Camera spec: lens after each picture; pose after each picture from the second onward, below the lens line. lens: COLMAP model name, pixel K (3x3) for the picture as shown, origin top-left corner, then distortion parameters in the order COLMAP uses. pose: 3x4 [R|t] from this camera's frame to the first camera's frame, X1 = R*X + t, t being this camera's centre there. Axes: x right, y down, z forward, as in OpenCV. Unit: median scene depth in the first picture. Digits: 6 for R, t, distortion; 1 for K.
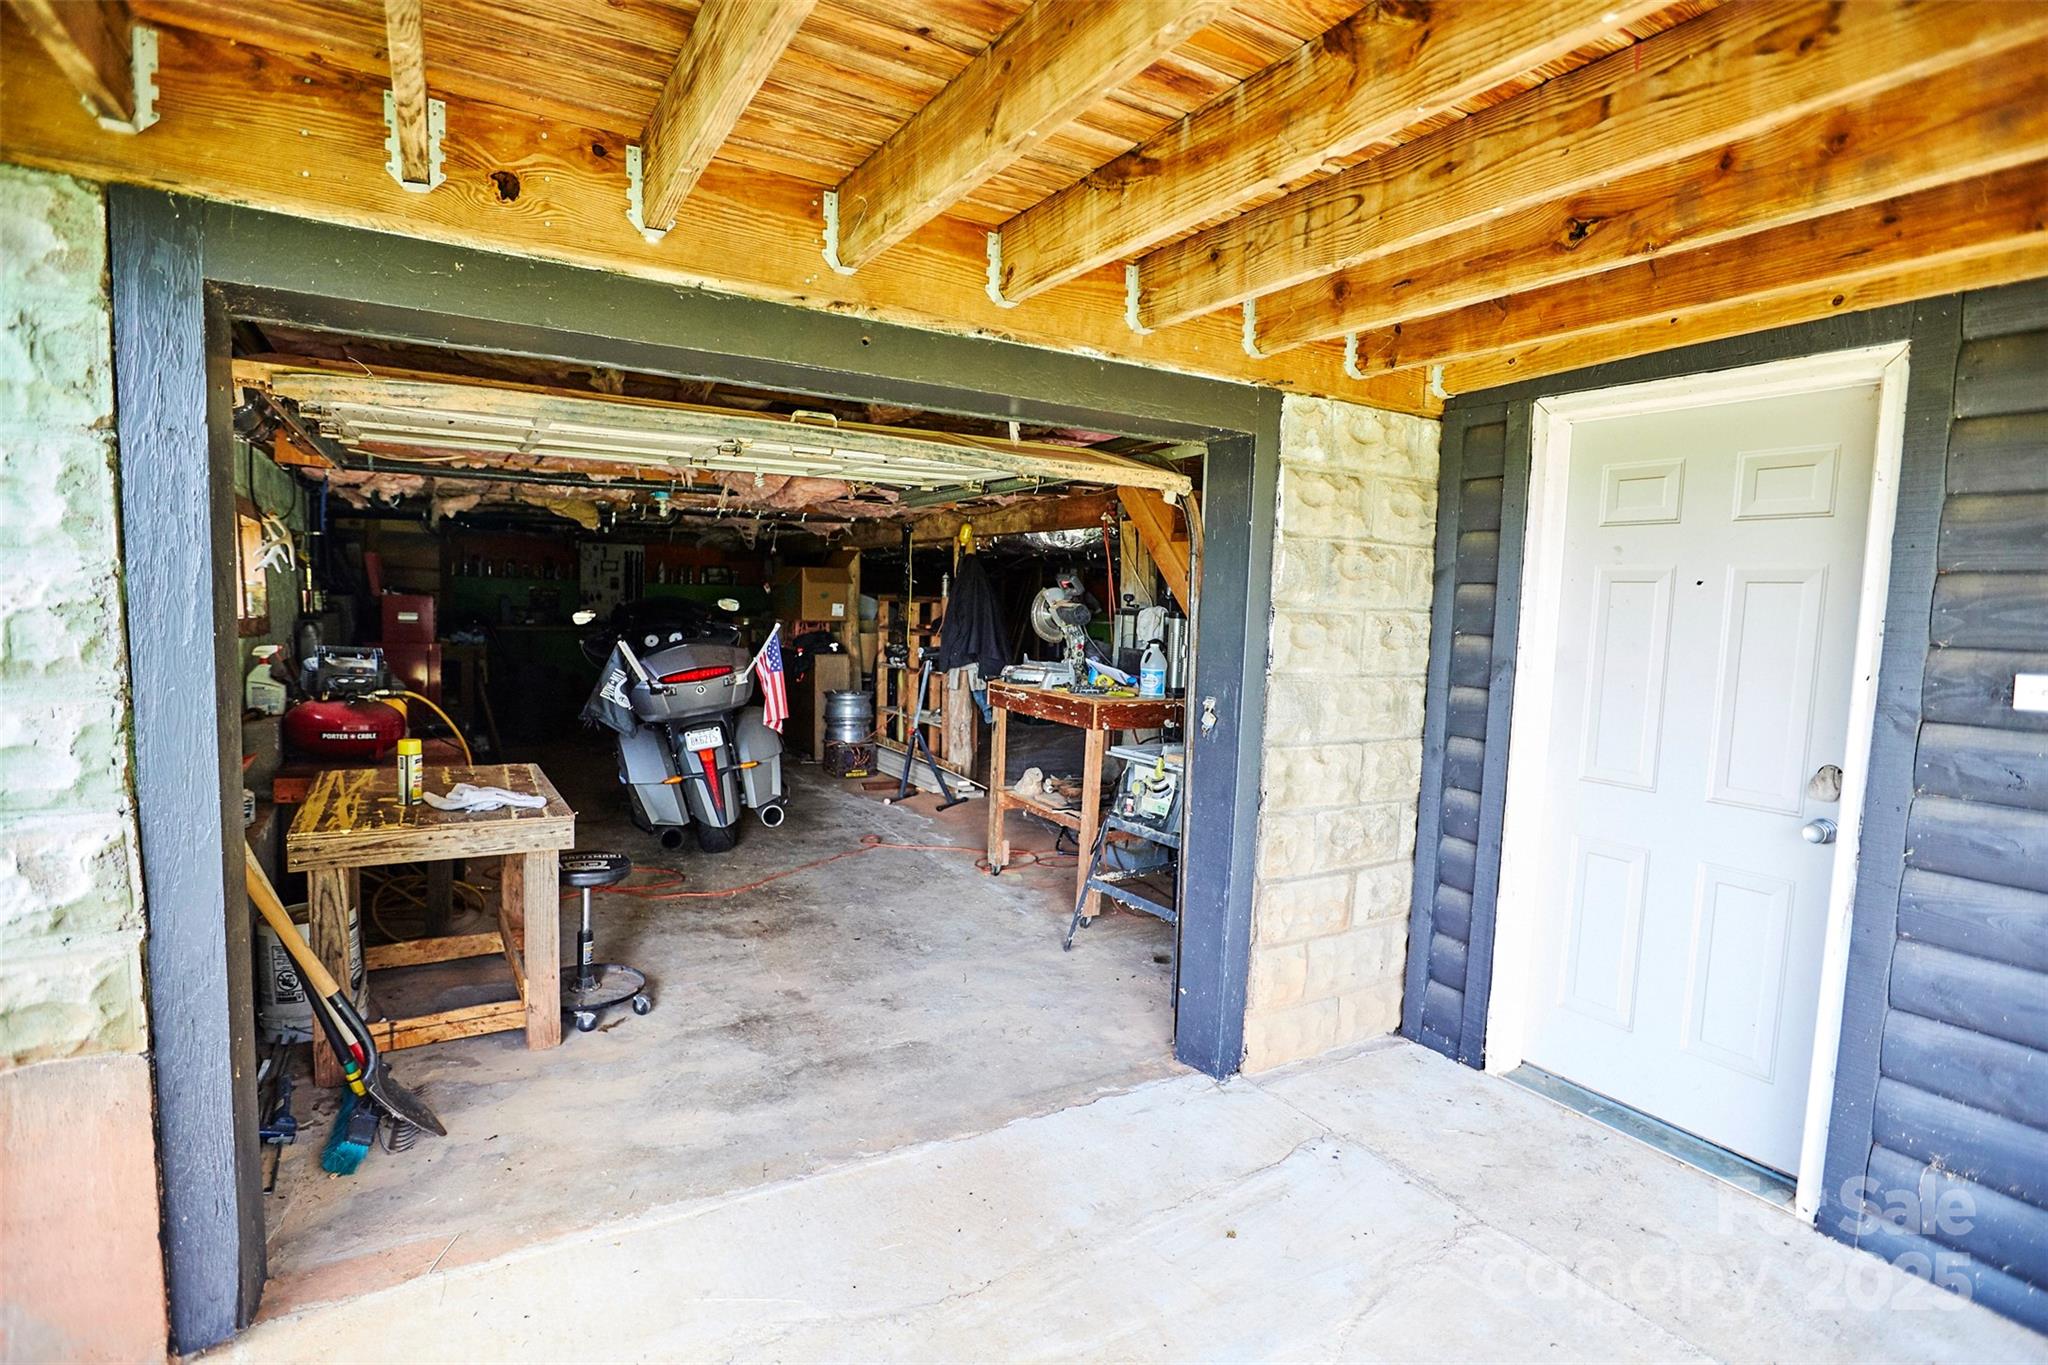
lens RADIAL K [[1028.7, 0, 1031.6], [0, 1028.7, 689.0], [0, 0, 1]] dist [-0.045040, 0.000030]
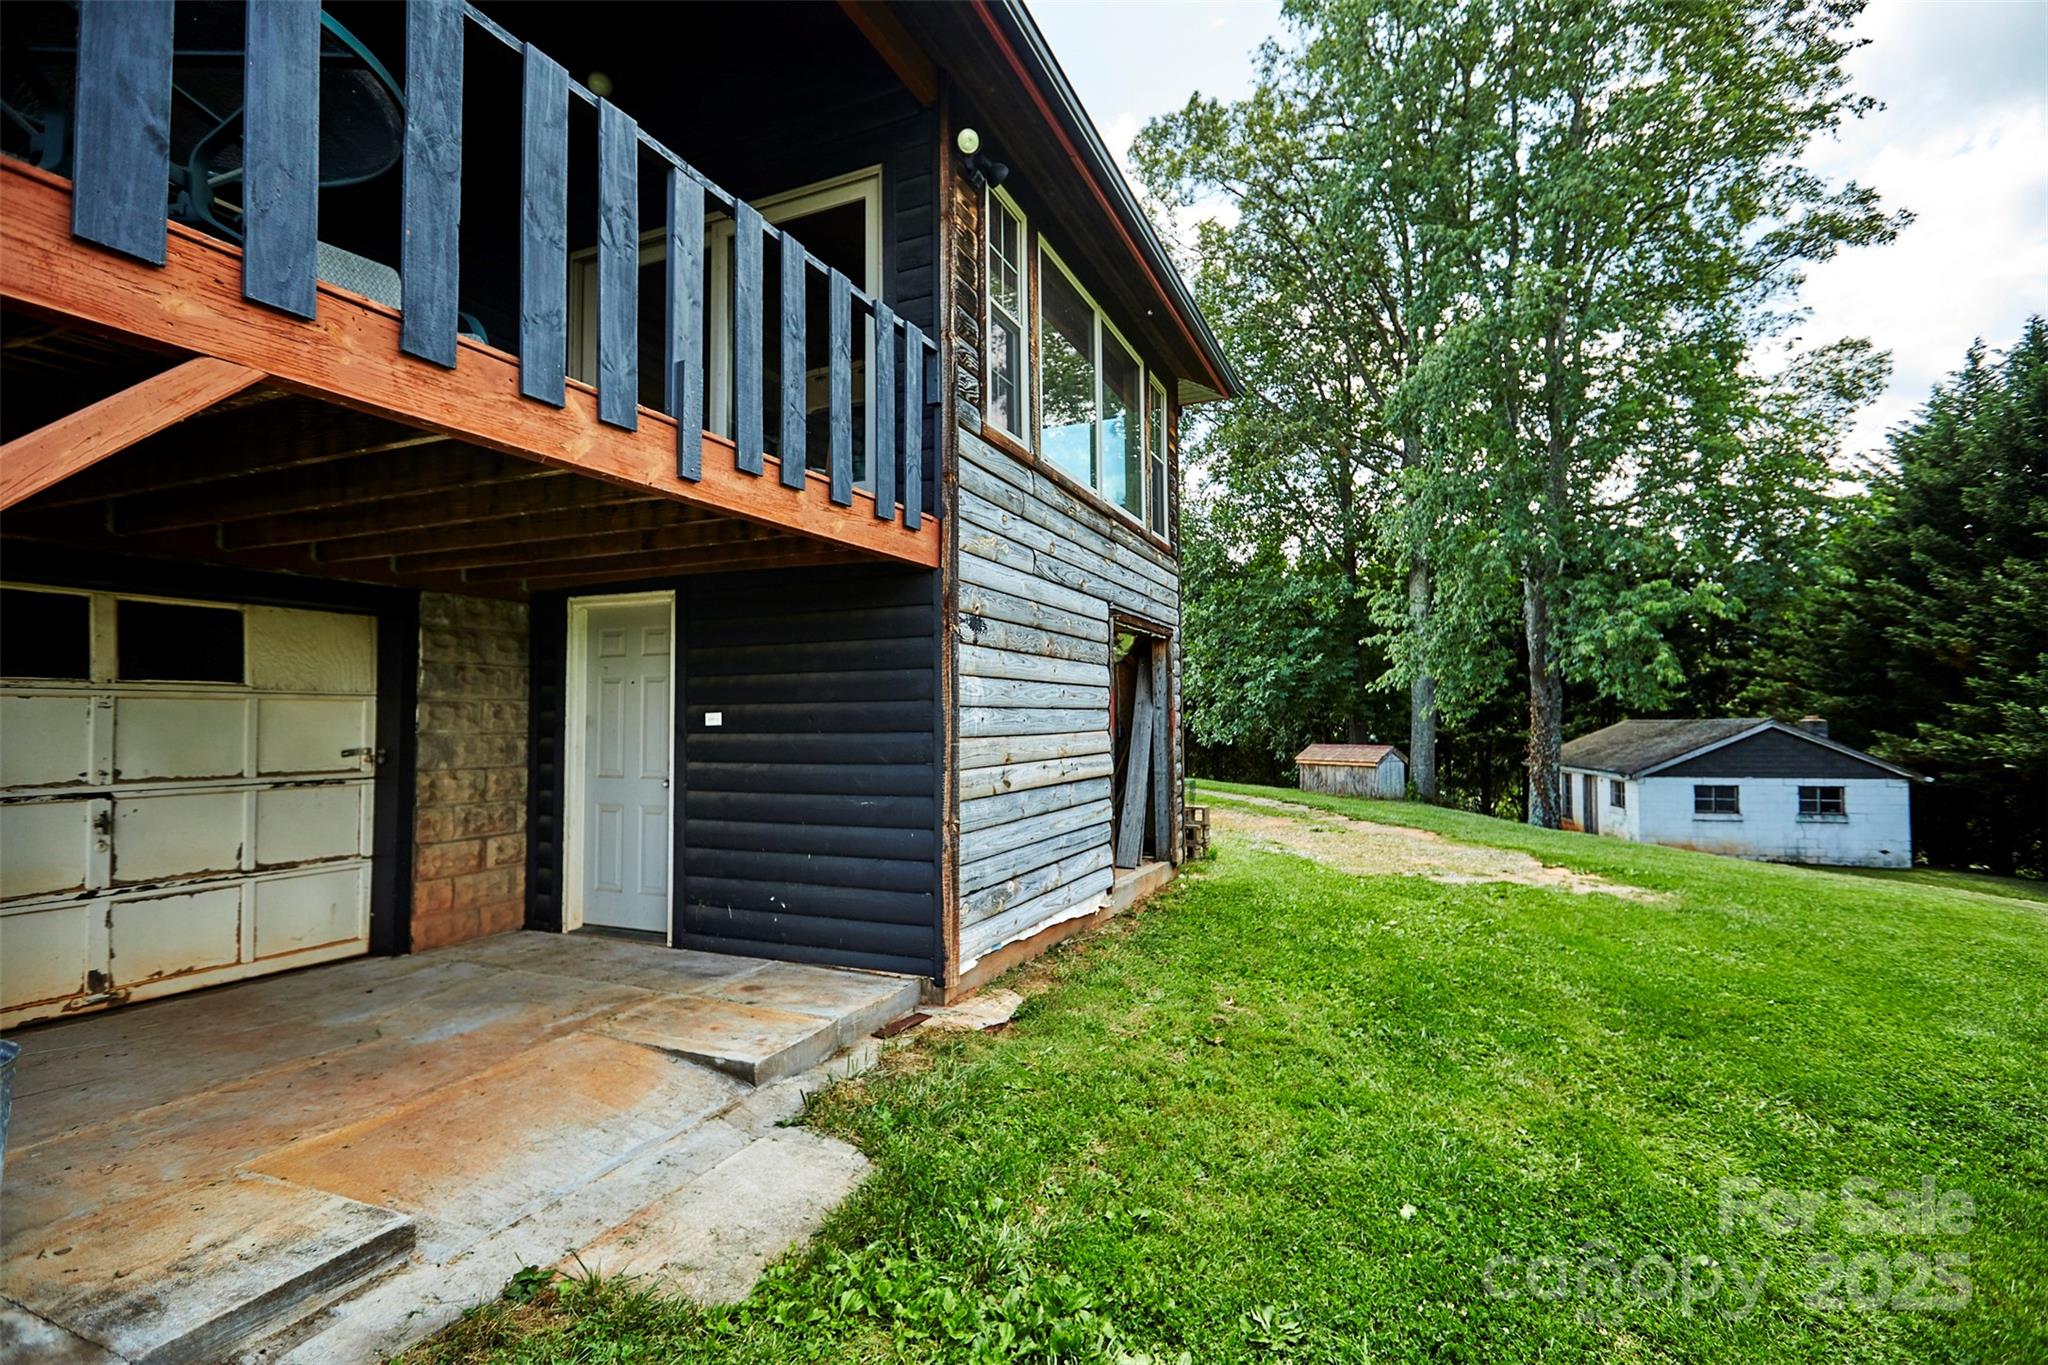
lens RADIAL K [[927.6, 0, 1028.5], [0, 927.6, 684.7], [0, 0, 1]] dist [-0.001976, 0.000352]
pose [[0.815640, -0.015676, 0.578348, 0.154698], [0.081308, 0.992818, -0.087759, 0.133632], [-0.572818, 0.118604, 0.811056, -1.029982]]
